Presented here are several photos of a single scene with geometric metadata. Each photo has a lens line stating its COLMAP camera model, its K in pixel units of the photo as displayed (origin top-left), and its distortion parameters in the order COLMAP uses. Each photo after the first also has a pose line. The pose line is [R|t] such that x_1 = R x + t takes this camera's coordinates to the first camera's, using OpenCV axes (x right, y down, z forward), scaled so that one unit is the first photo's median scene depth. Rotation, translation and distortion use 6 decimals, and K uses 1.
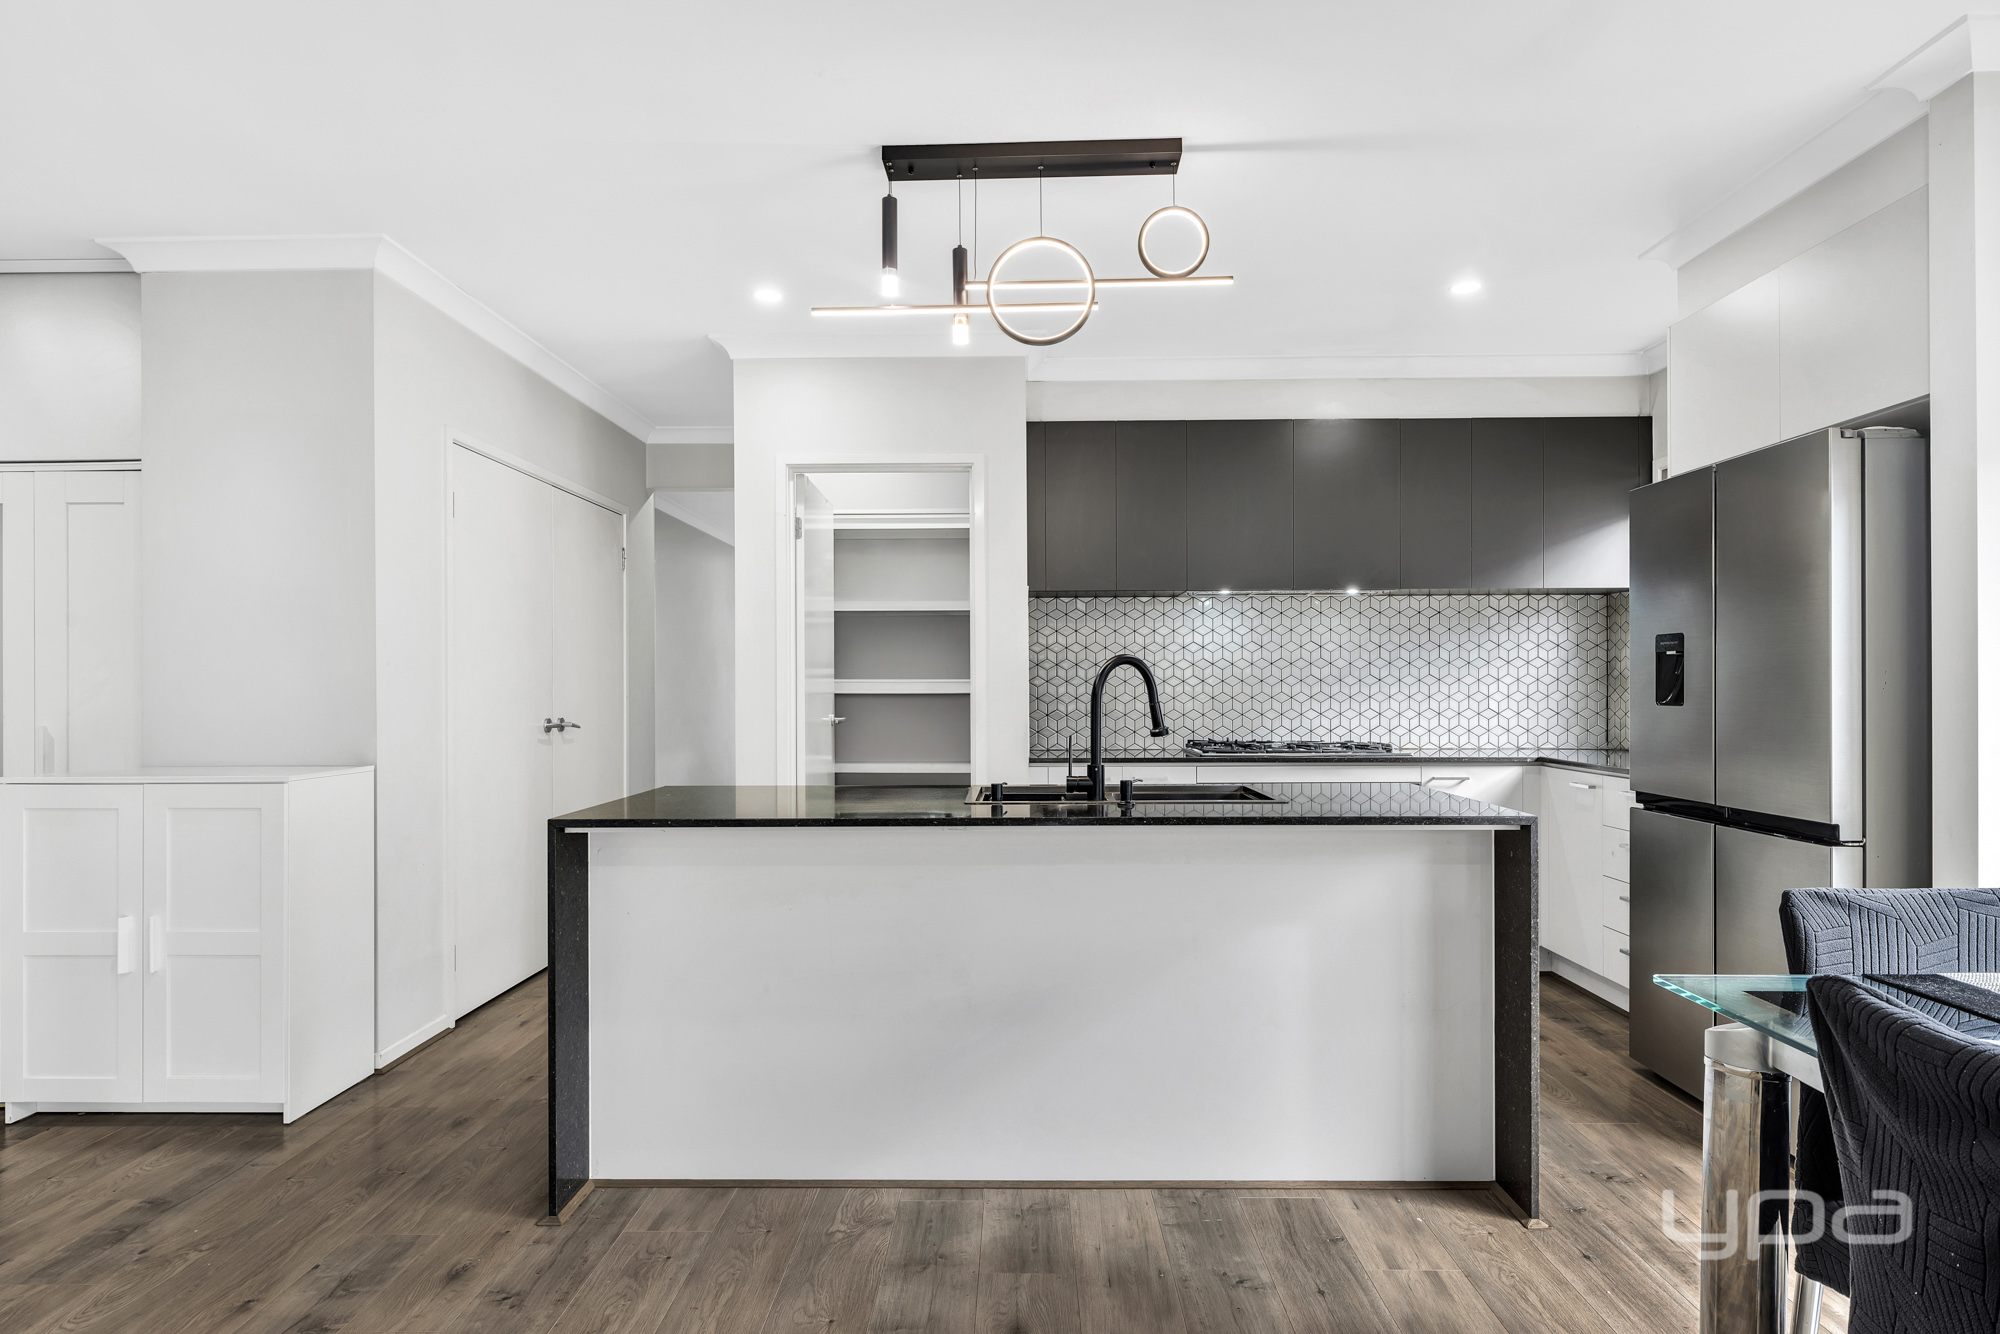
lens RADIAL K [[1103.8, 0, 1002.6], [0, 1103.8, 682.3], [0, 0, 1]] dist [-0.006939, -0.001979]
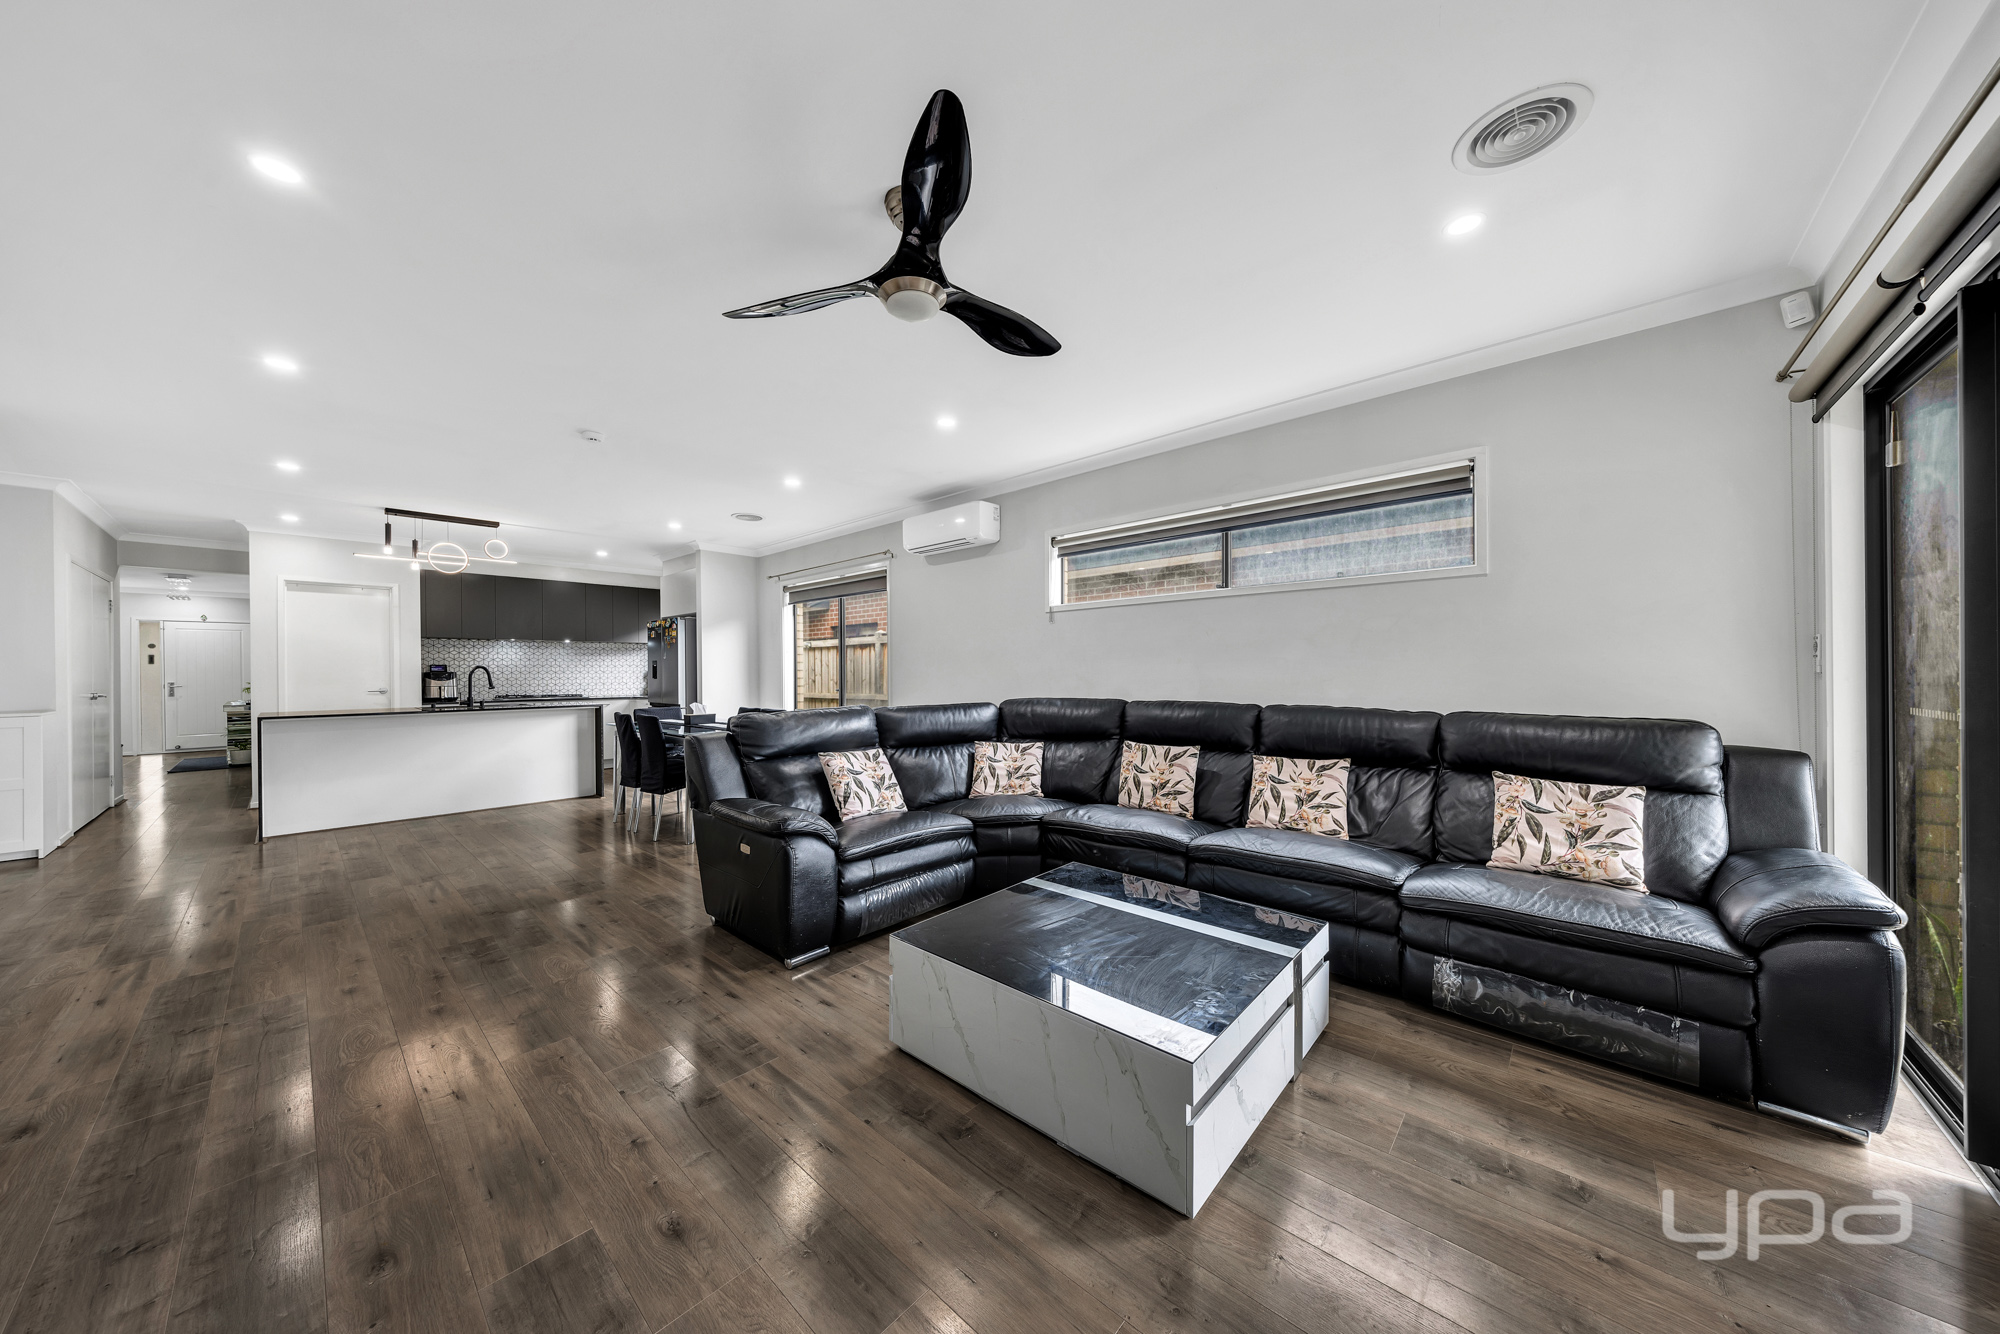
lens RADIAL K [[648.8, 0, 996.9], [0, 648.8, 674.3], [0, 0, 1]] dist [-0.001520, -0.000079]
pose [[0.660579, -0.004741, 0.750742, -0.198811], [0.002673, 0.999989, 0.003964, 0.000405], [-0.750752, -0.000612, 0.660584, -0.899457]]
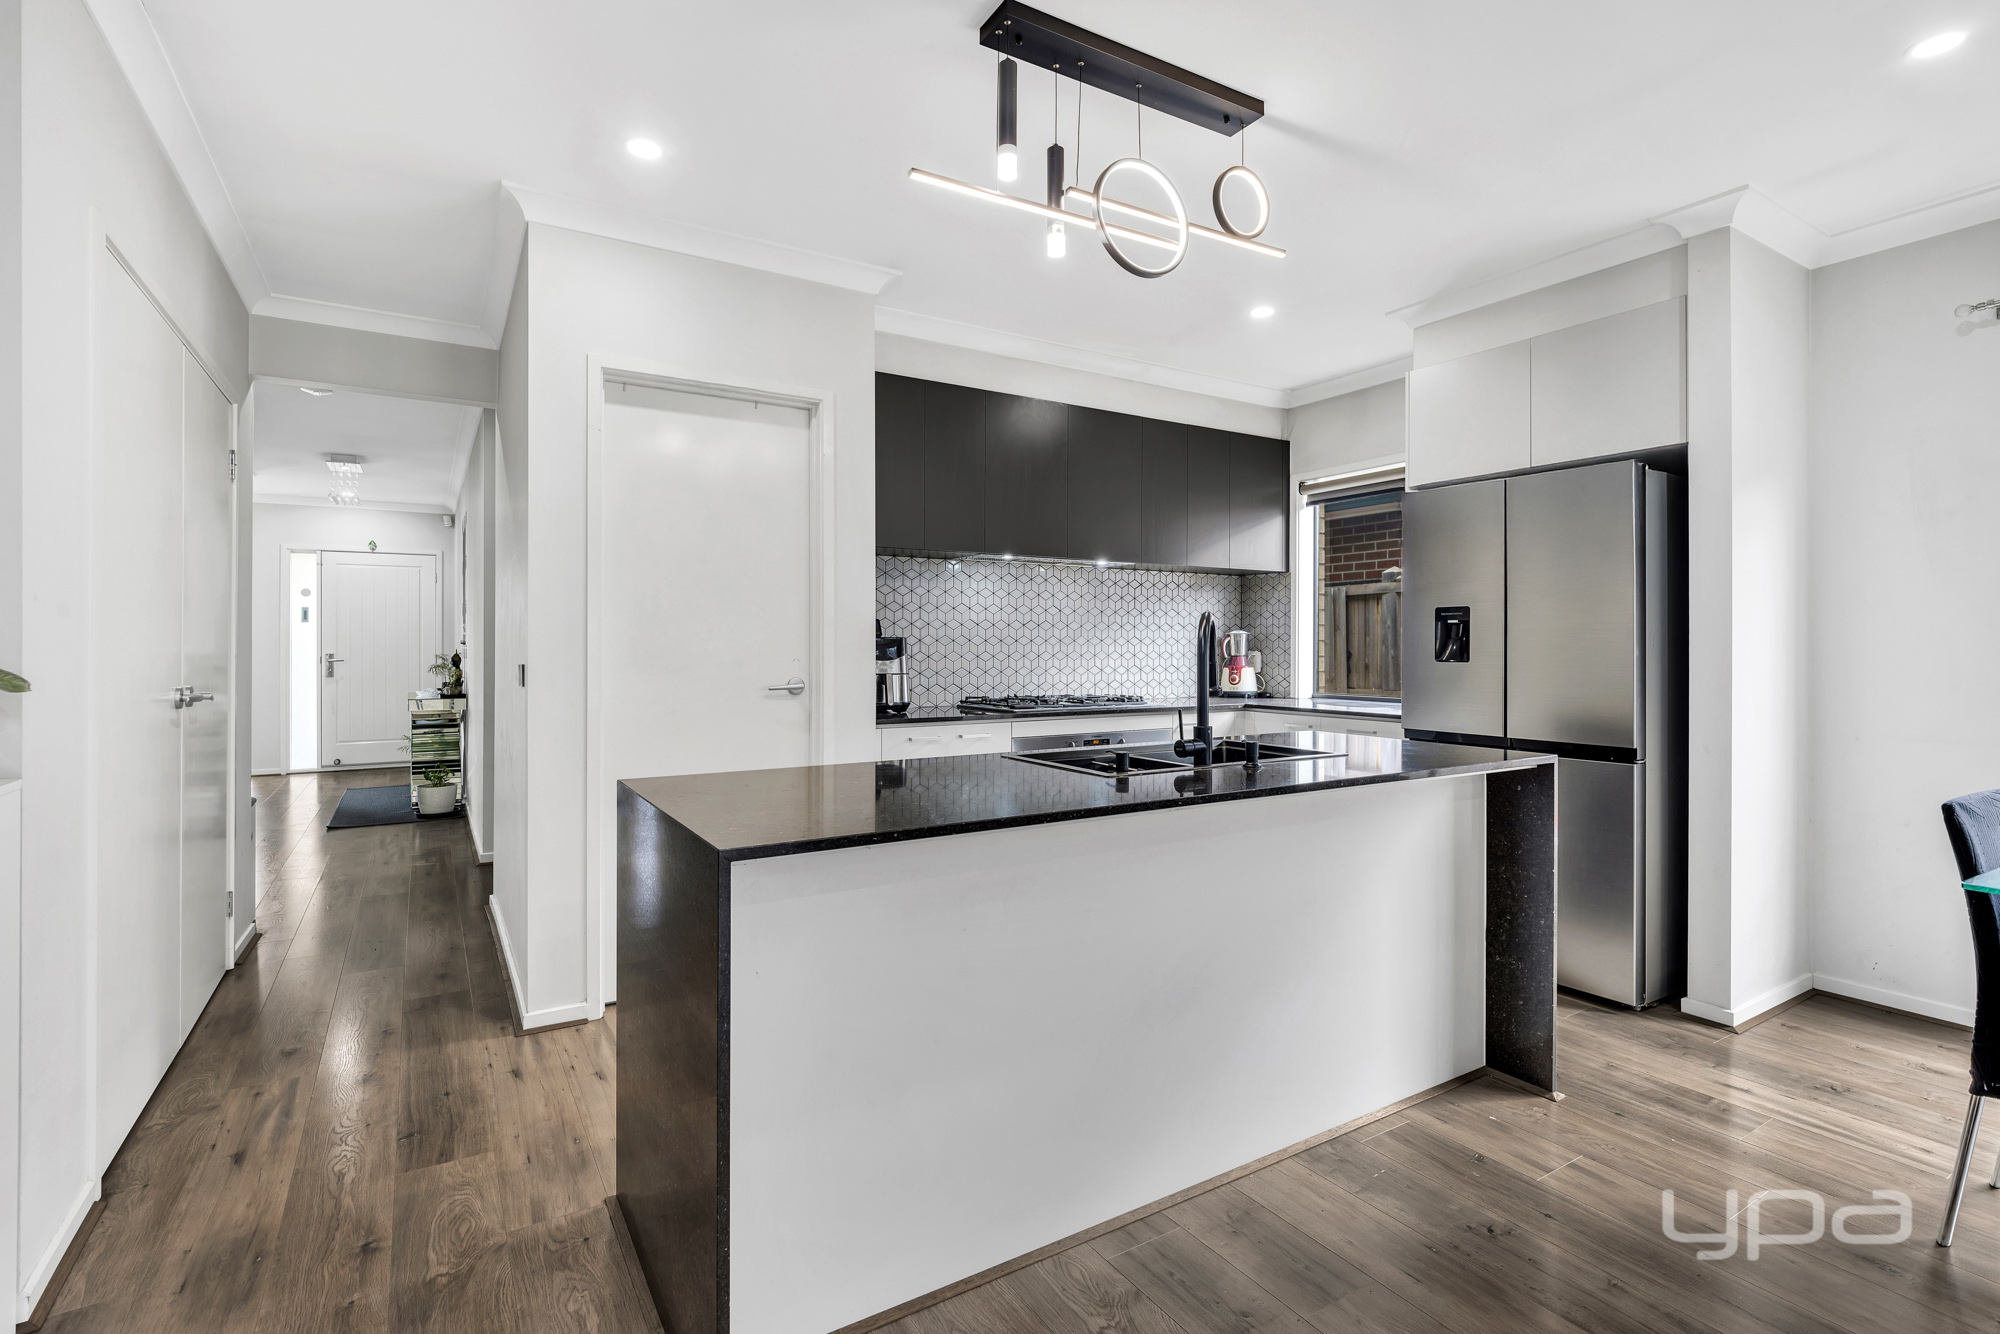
lens RADIAL K [[942.6, 0, 1007.1], [0, 942.6, 646.1], [0, 0, 1]] dist [-0.003285, -0.002287]
pose [[0.839491, 0.005054, 0.543350, -0.278730], [-0.007041, 0.999974, 0.001578, 0.002484], [-0.543328, -0.005150, 0.839505, 0.226465]]
